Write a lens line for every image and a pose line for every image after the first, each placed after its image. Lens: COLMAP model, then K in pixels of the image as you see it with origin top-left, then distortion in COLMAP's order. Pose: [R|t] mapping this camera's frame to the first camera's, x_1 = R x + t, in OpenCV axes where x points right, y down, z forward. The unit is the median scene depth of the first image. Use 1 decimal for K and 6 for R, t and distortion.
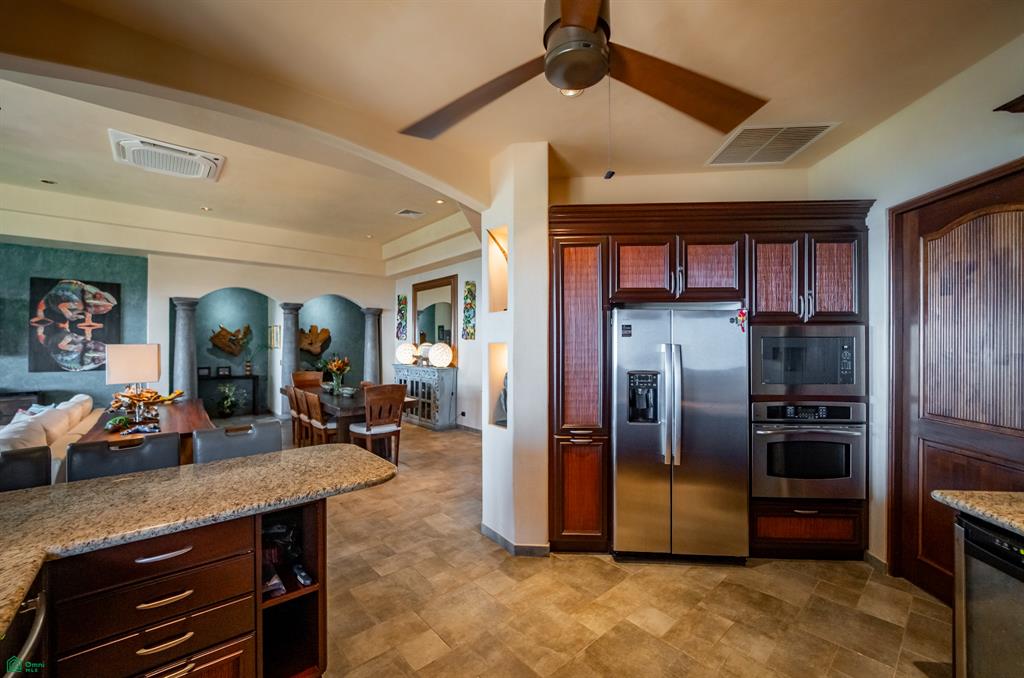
lens RADIAL K [[422.1, 0, 512.0], [0, 422.1, 339.0], [0, 0, 1]] dist [-0.000912, -0.000128]
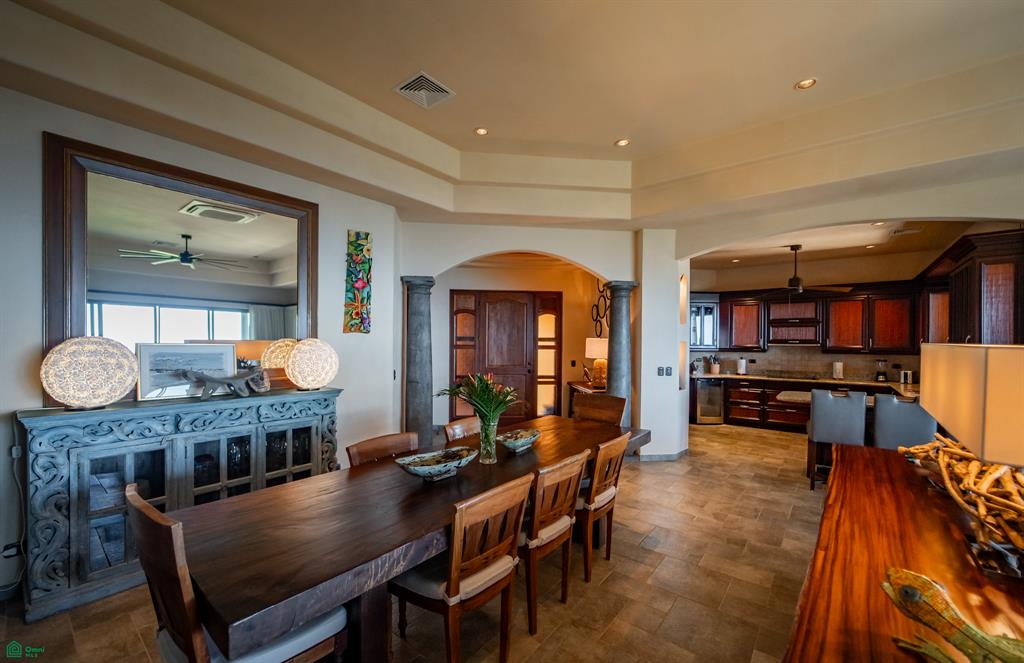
lens RADIAL K [[404.9, 0, 511.1], [0, 404.9, 344.0], [0, 0, 1]] dist [-0.015981, -0.000056]
pose [[-0.181117, -0.005778, 0.983445, -1.964867], [-0.017098, 0.999850, 0.002726, 0.034577], [-0.983313, -0.016321, -0.181188, 2.557237]]
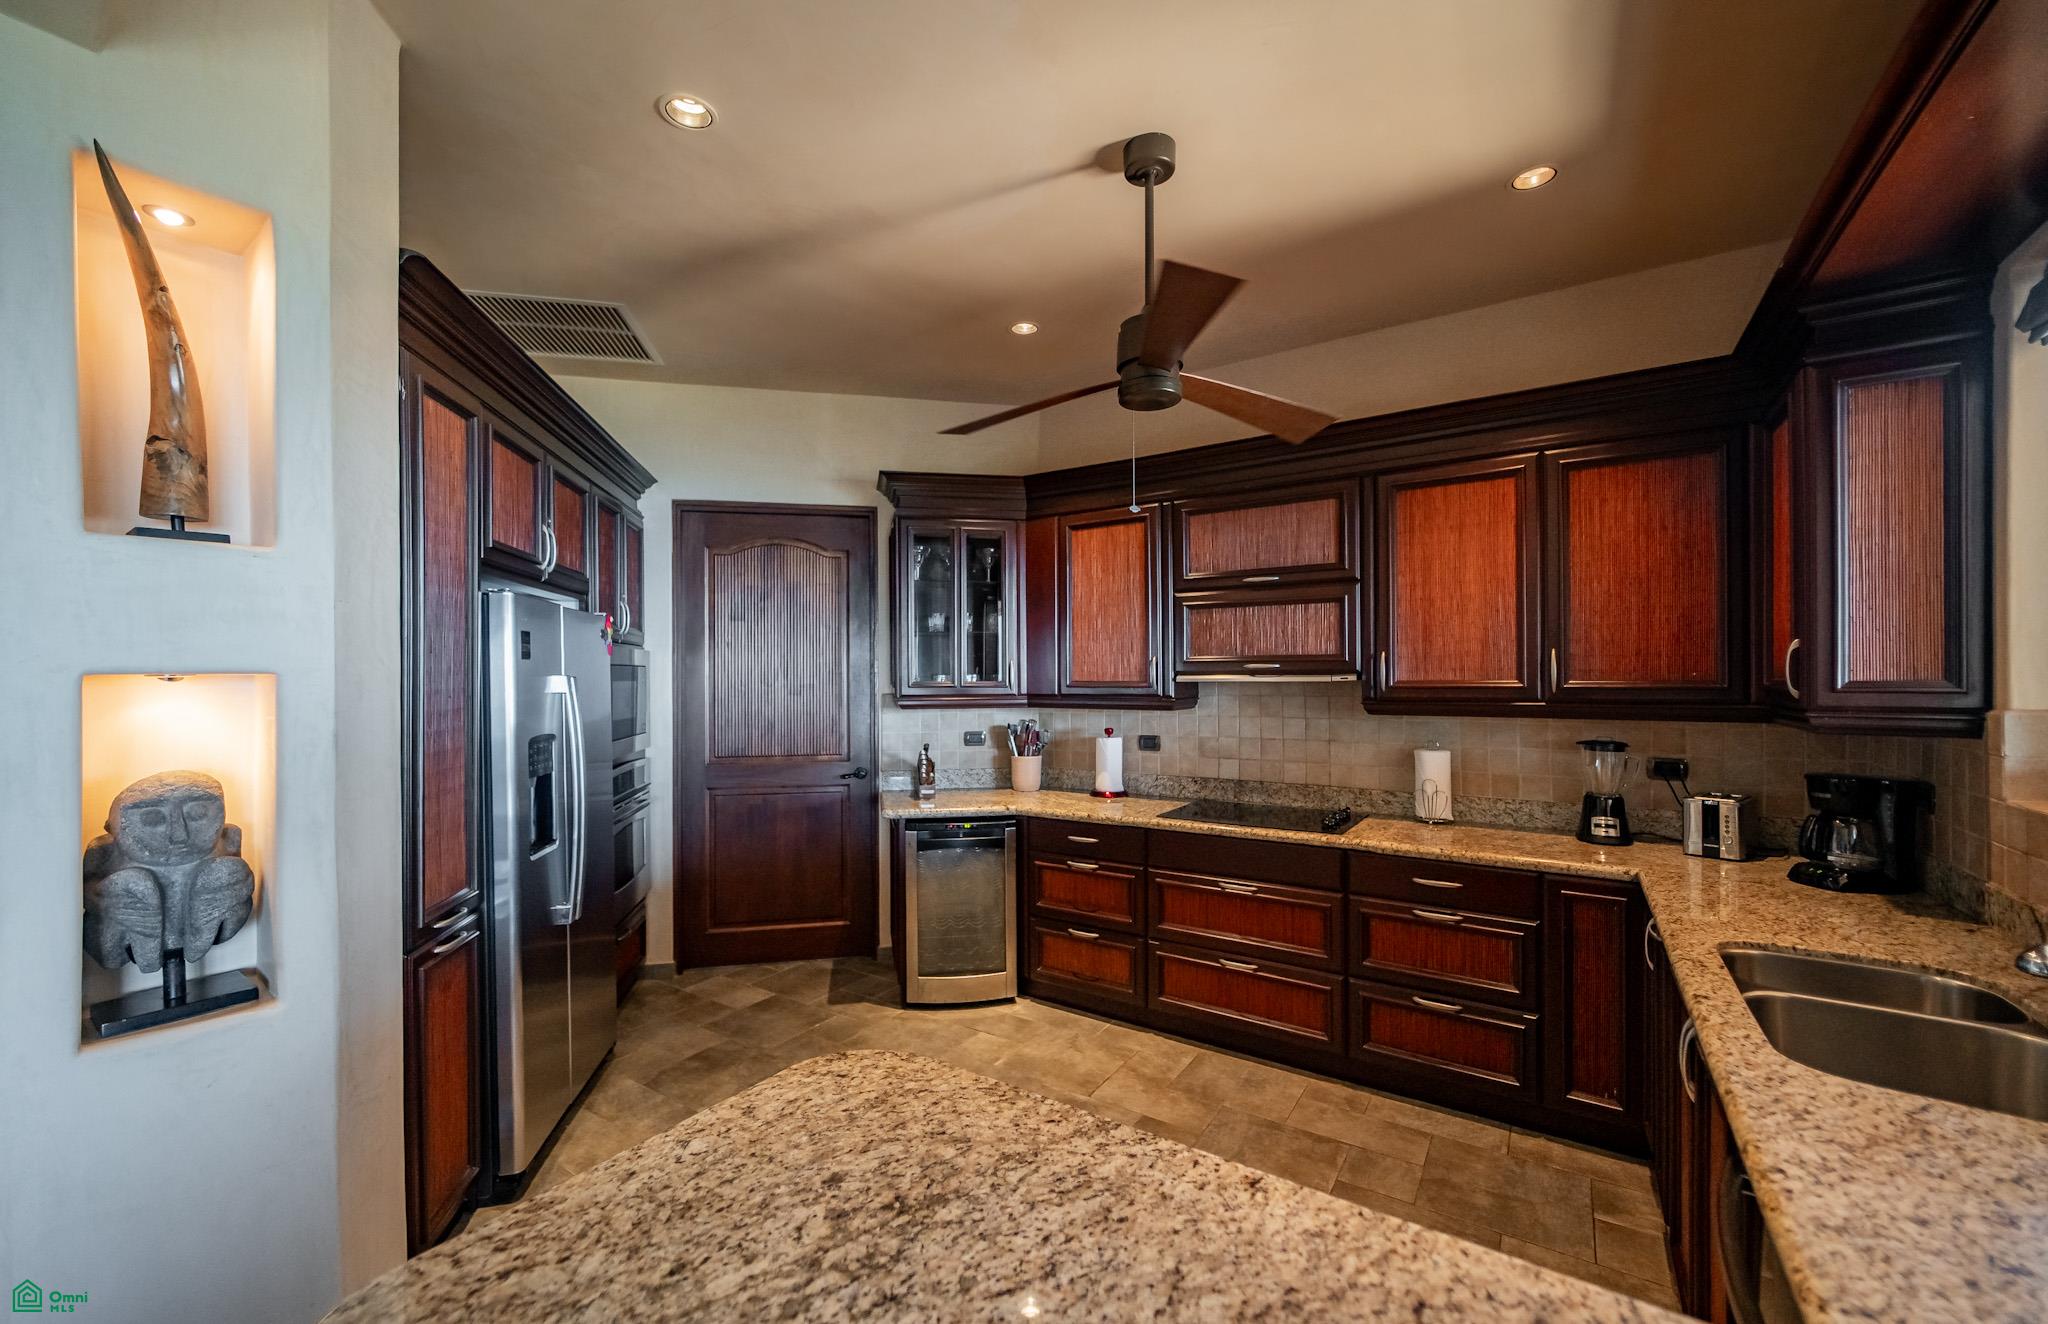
lens RADIAL K [[805.7, 0, 1024.5], [0, 805.7, 680.3], [0, 0, 1]] dist [0.000839, 0.000071]
pose [[-0.271149, -0.002741, 0.962534, -0.745307], [-0.003350, 0.999993, 0.001904, 0.015456], [-0.962532, -0.002708, -0.271156, 0.842260]]
